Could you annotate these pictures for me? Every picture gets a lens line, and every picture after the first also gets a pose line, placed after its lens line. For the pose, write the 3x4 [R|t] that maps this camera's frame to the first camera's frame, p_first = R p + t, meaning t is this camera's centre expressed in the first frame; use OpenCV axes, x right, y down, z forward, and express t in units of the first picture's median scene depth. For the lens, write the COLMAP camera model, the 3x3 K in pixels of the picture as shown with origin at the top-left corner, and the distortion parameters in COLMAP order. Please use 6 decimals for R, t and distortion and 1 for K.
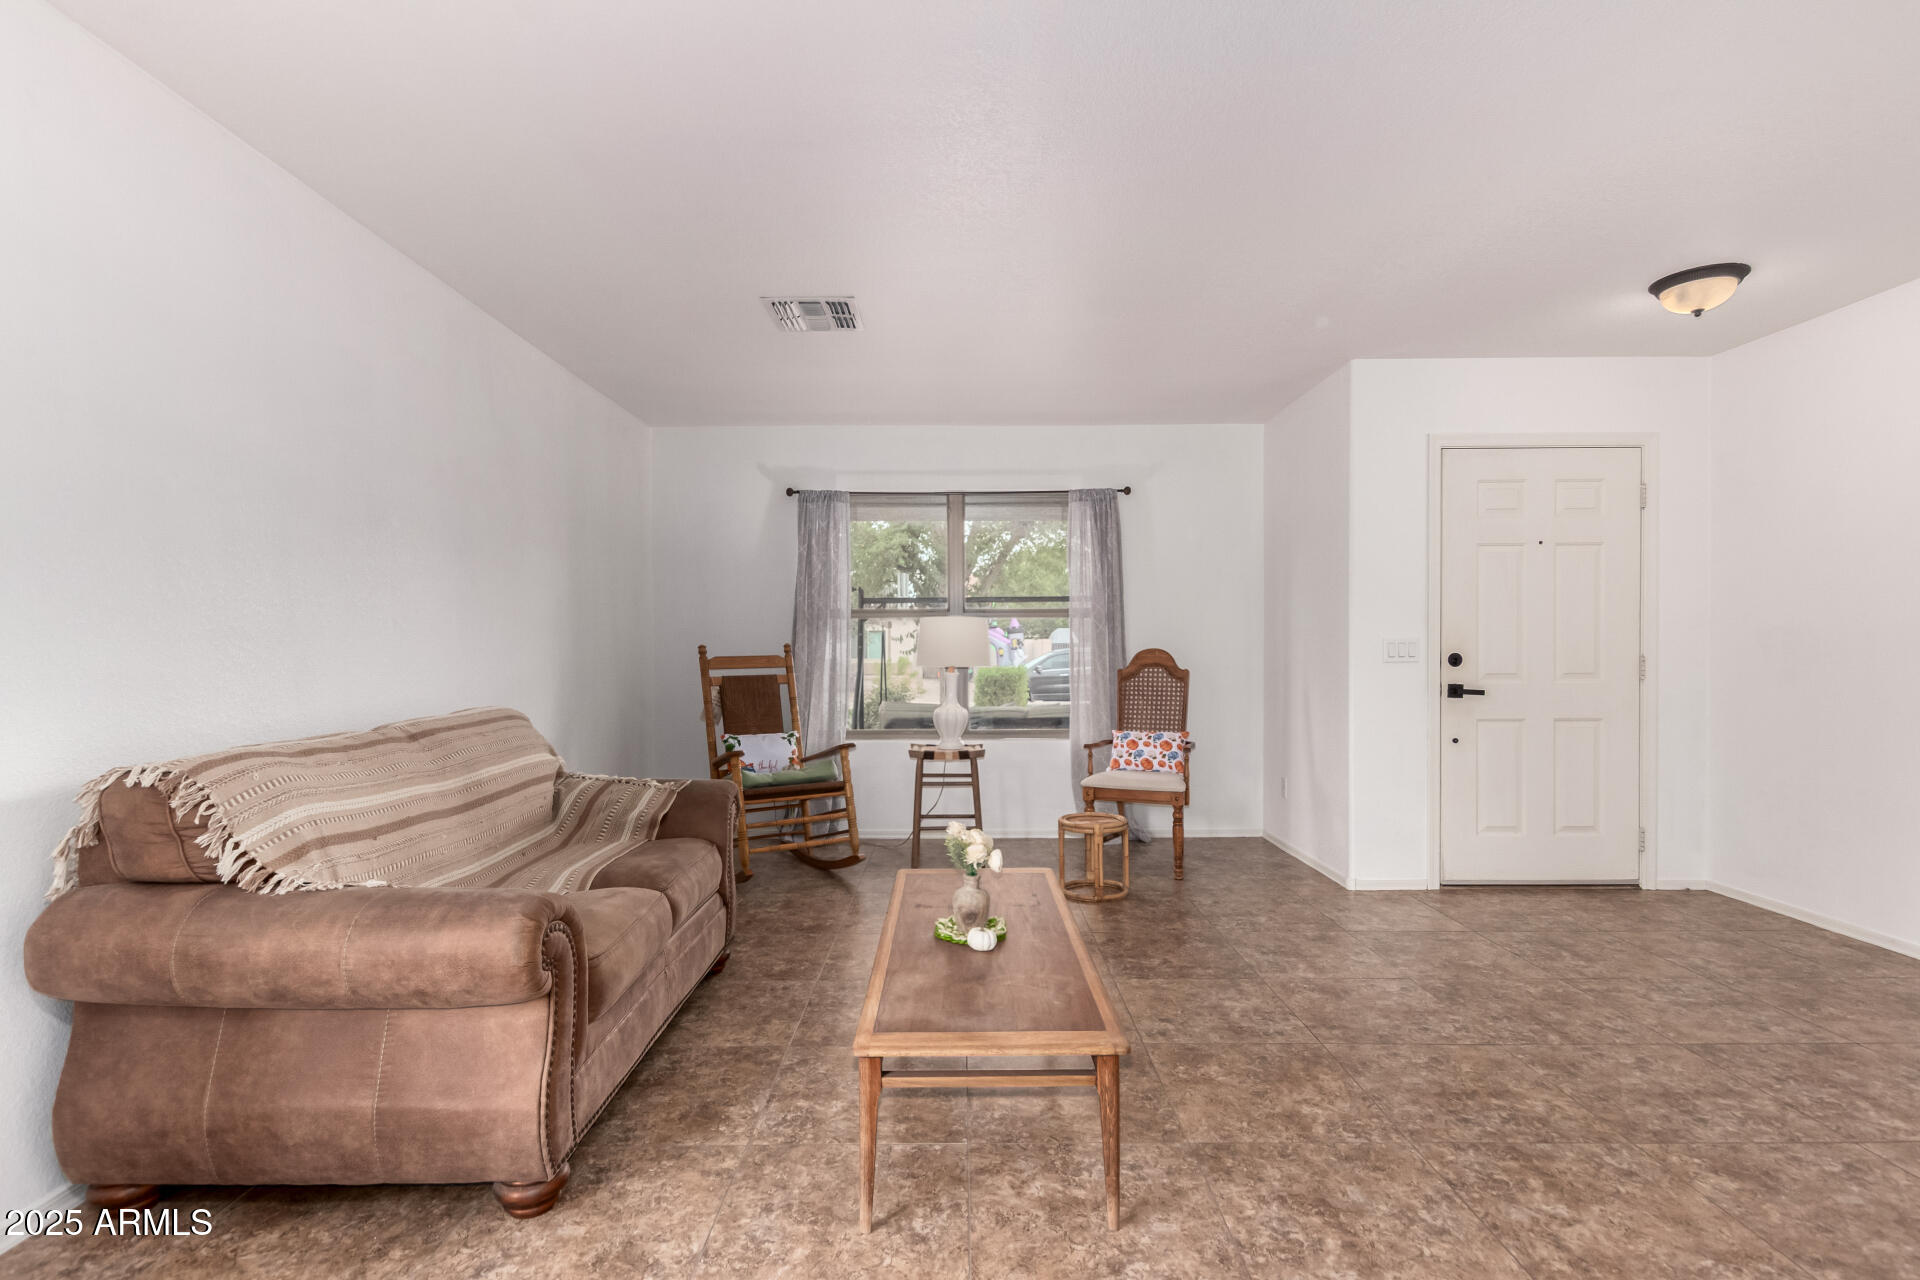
lens RADIAL K [[893.6, 0, 965.4], [0, 893.6, 636.4], [0, 0, 1]] dist [0.000728, 0.000003]
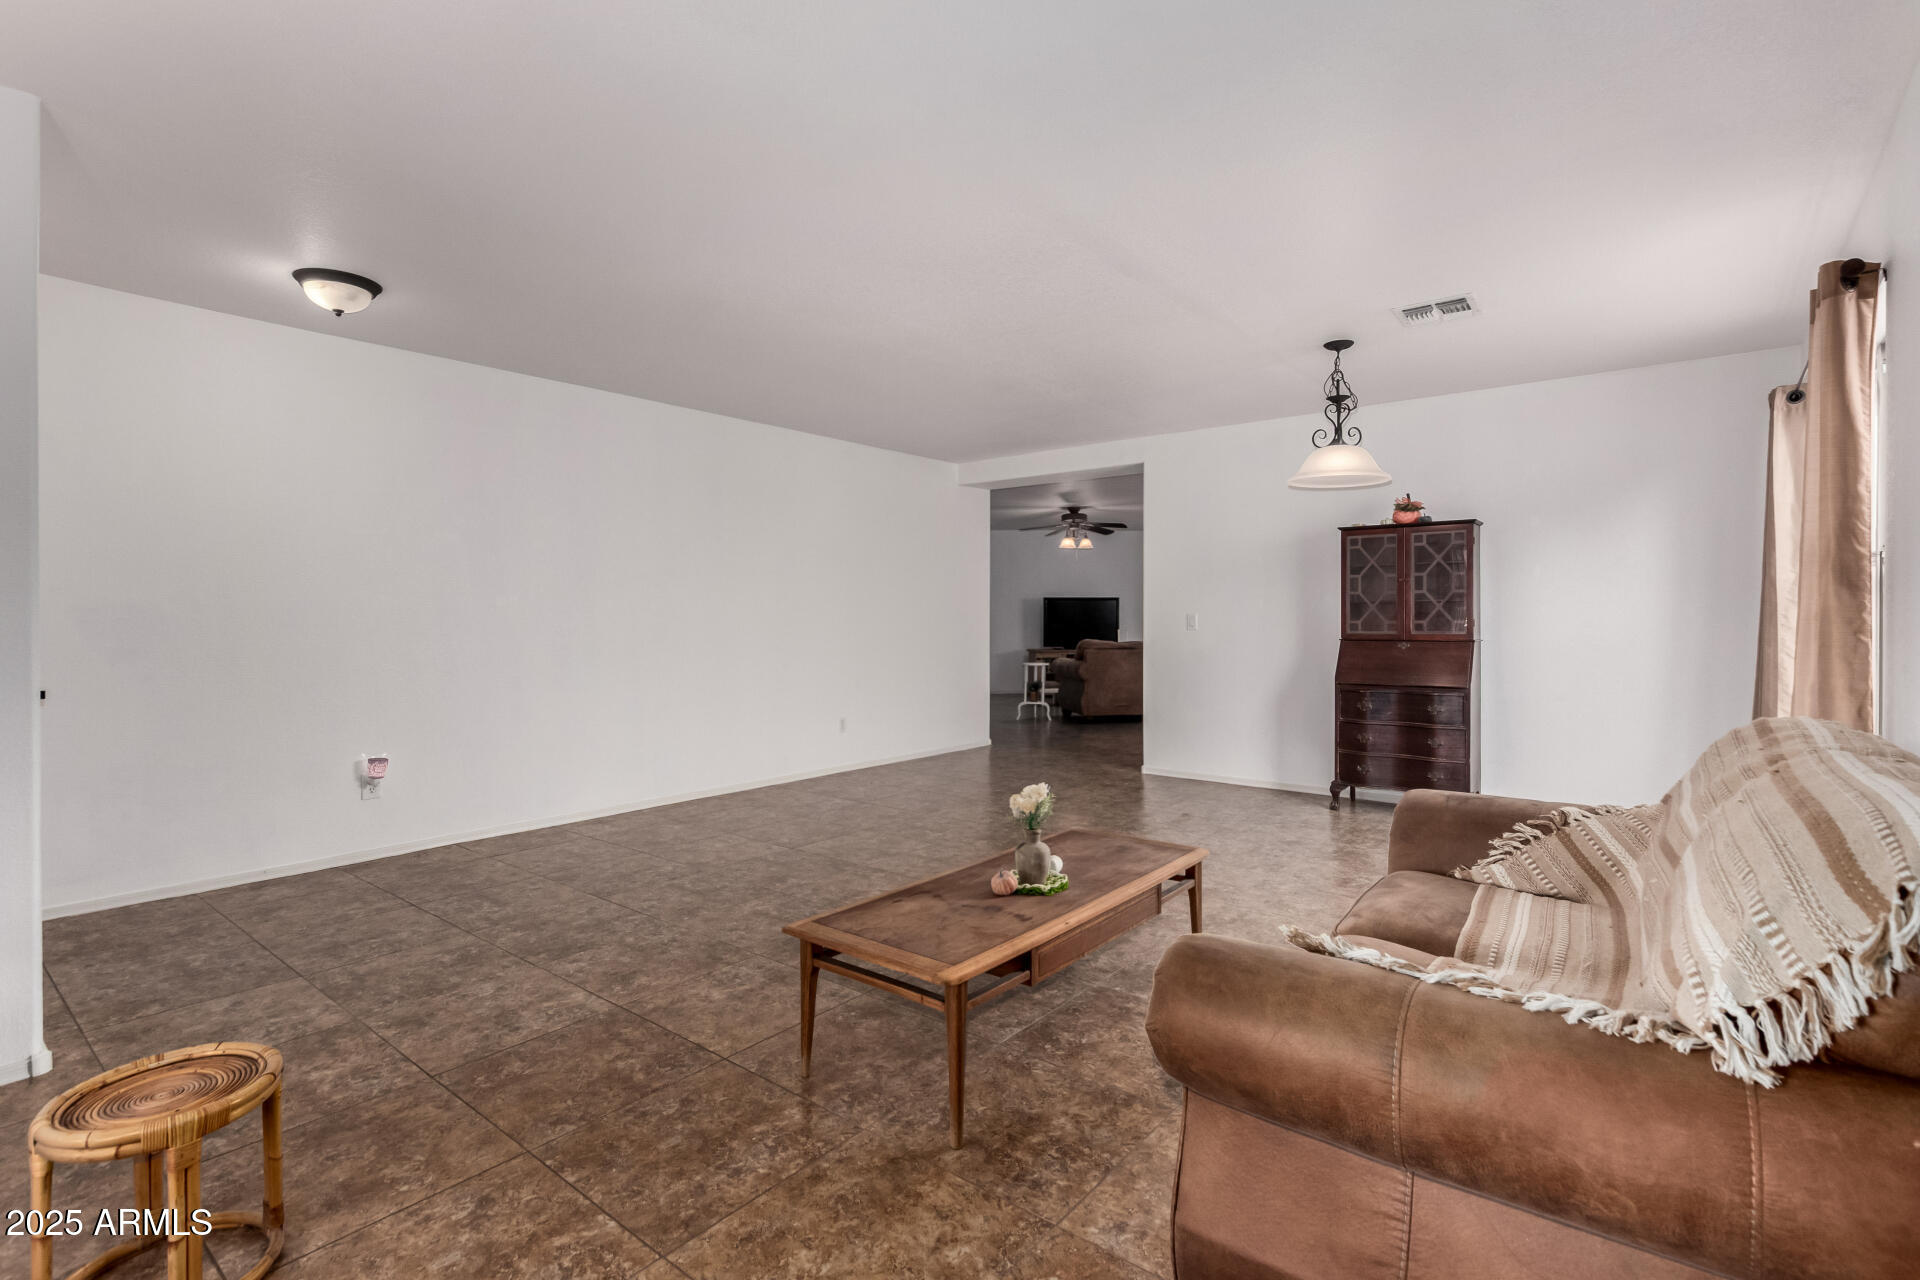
lens RADIAL K [[893.6, 0, 965.4], [0, 893.6, 636.4], [0, 0, 1]] dist [0.000728, 0.000003]
pose [[-0.776504, -0.004062, 0.630100, -0.518206], [0.000681, 0.999973, 0.007285, 0.025240], [-0.630113, 0.006086, -0.776480, 1.623647]]
